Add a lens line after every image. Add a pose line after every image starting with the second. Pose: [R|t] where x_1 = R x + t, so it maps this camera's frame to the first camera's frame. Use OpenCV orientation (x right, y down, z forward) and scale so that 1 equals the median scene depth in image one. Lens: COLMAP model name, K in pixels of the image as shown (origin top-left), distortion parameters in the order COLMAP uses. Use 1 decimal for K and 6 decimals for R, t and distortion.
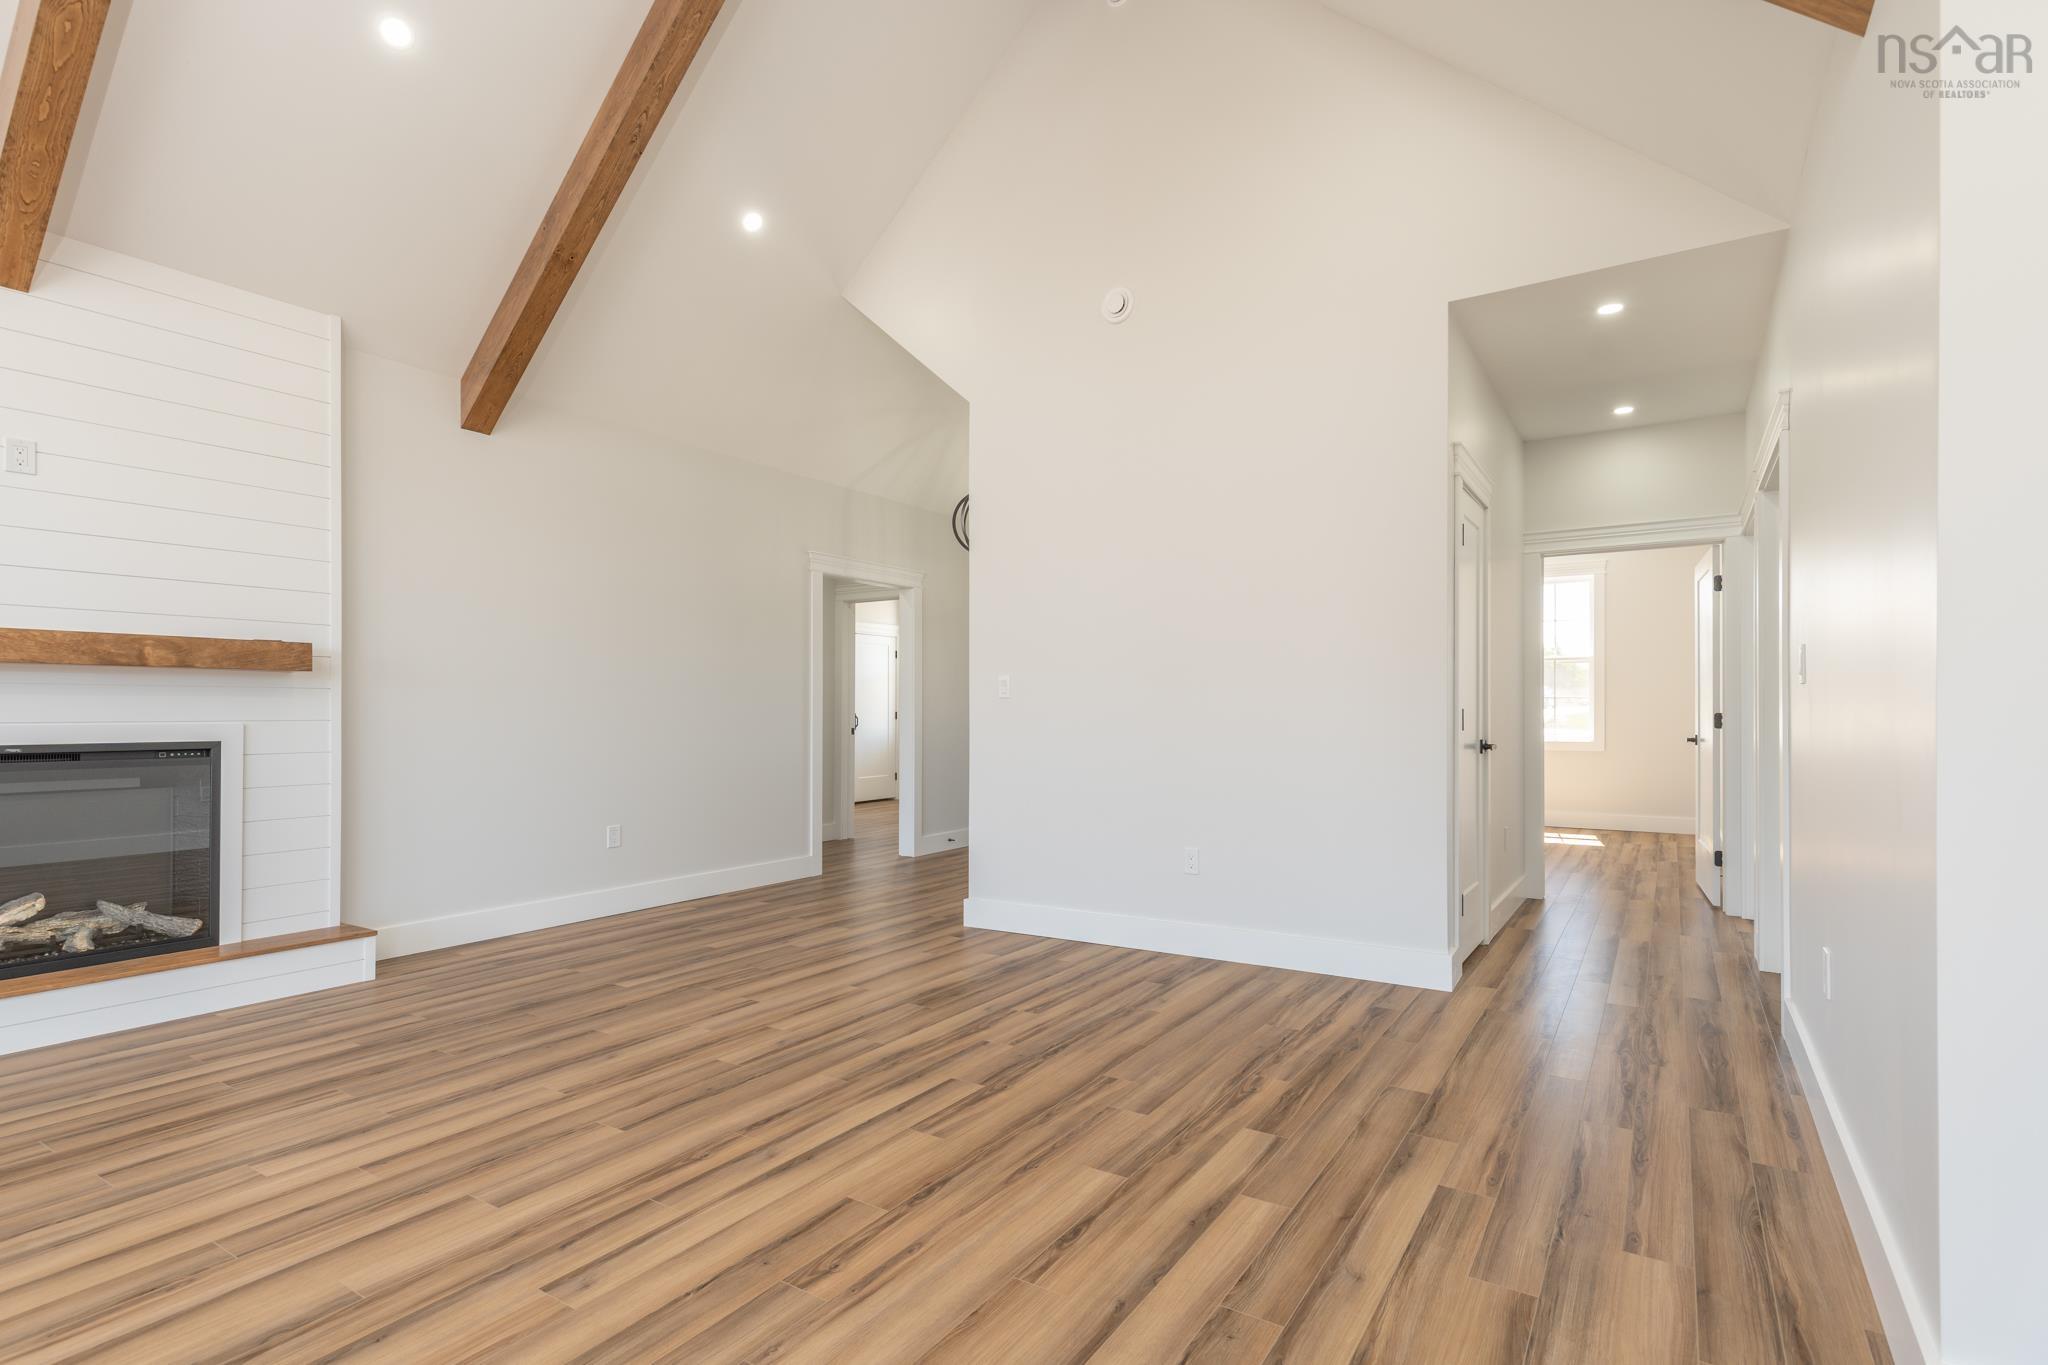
lens RADIAL K [[957.2, 0, 1106.9], [0, 957.2, 704.8], [0, 0, 1]] dist [0.005774, -0.000308]
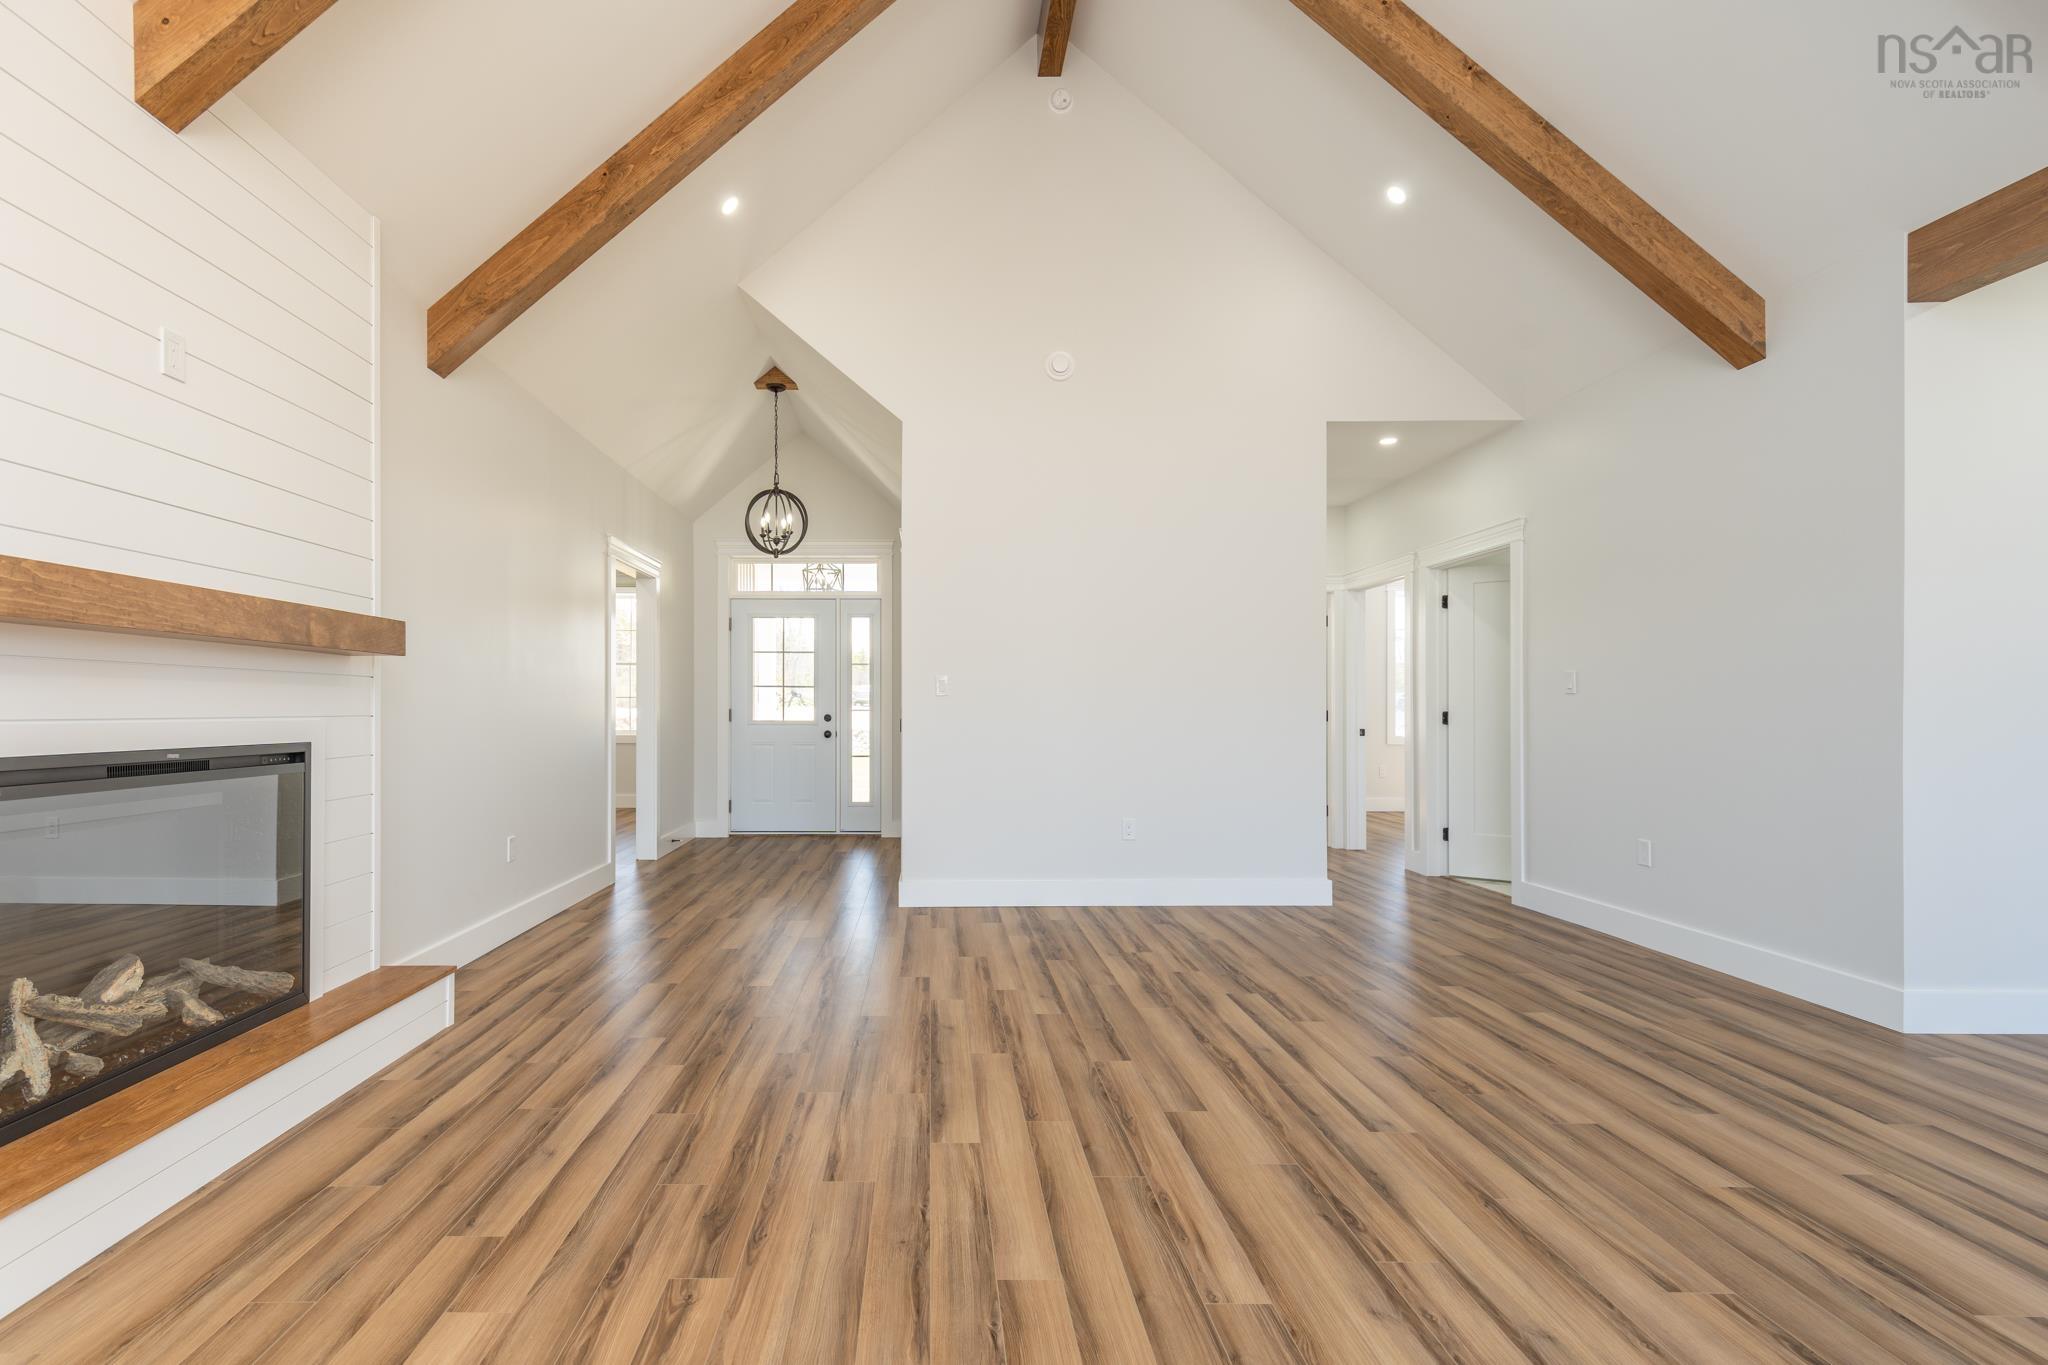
lens RADIAL K [[959.1, 0, 931.7], [0, 959.1, 702.9], [0, 0, 1]] dist [0.002998, -0.000375]
pose [[0.864018, 0.006889, 0.503414, -1.013567], [-0.007563, 0.999971, -0.000702, 0.003095], [-0.503404, -0.003201, 0.864045, 0.077374]]
